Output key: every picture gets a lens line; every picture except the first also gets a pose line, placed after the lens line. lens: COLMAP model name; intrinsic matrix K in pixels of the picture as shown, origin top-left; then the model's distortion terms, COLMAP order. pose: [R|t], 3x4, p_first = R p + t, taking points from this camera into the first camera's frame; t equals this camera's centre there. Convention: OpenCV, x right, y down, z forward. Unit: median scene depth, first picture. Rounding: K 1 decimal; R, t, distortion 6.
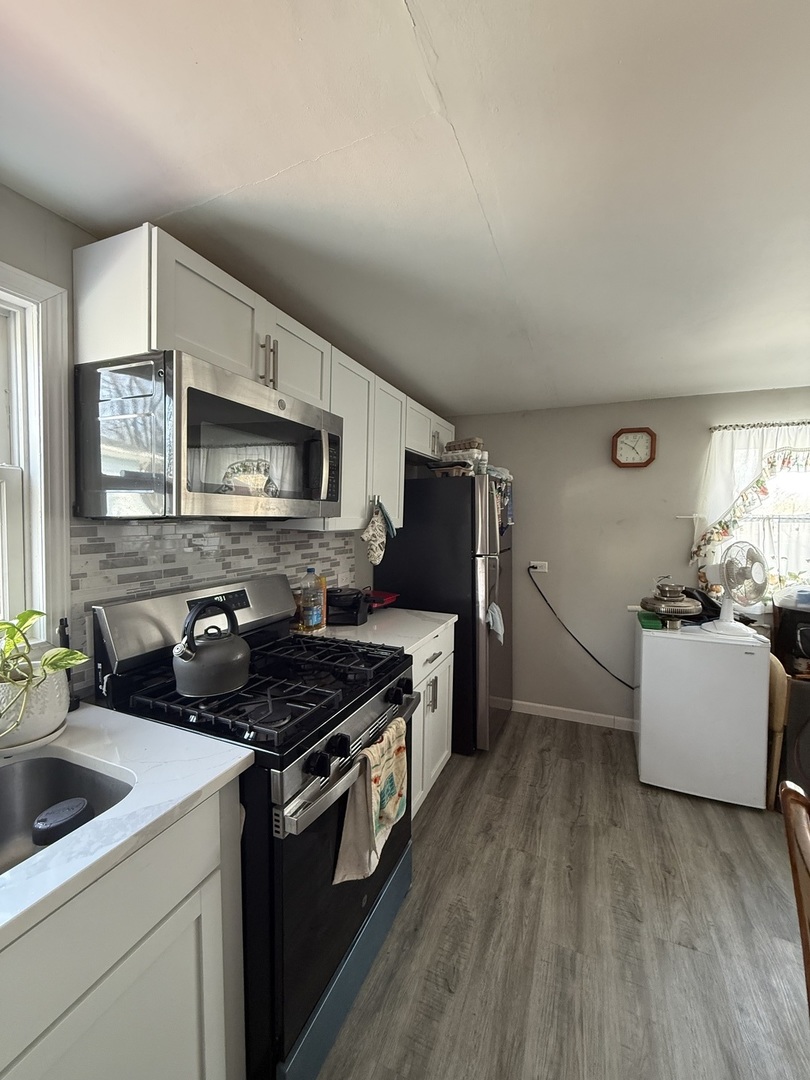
lens RADIAL K [[429.9, 0, 406.5], [0, 429.9, 532.9], [0, 0, 1]] dist [0.001795, -0.000179]
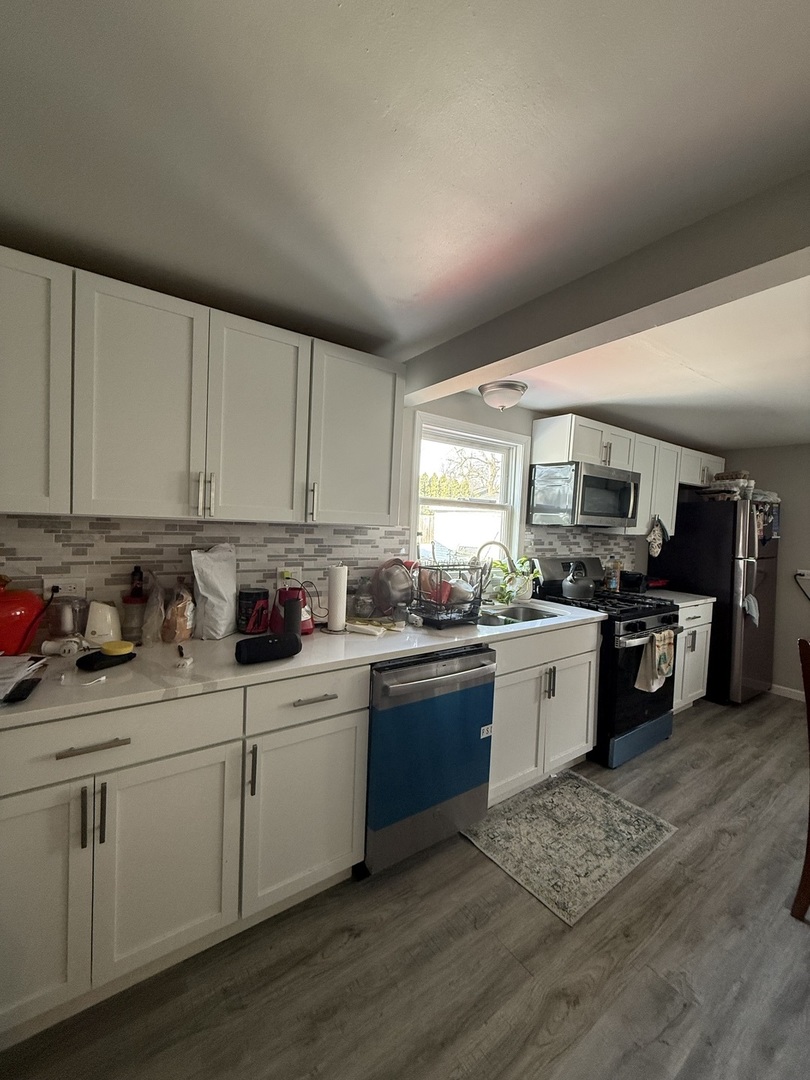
lens RADIAL K [[429.9, 0, 404.3], [0, 429.9, 539.2], [0, 0, 1]] dist [0.001795, -0.000179]
pose [[0.850583, 0.045227, -0.523892, -0.025989], [-0.049604, 0.998753, 0.005685, 0.043068], [0.523496, 0.021152, 0.851766, -0.863031]]
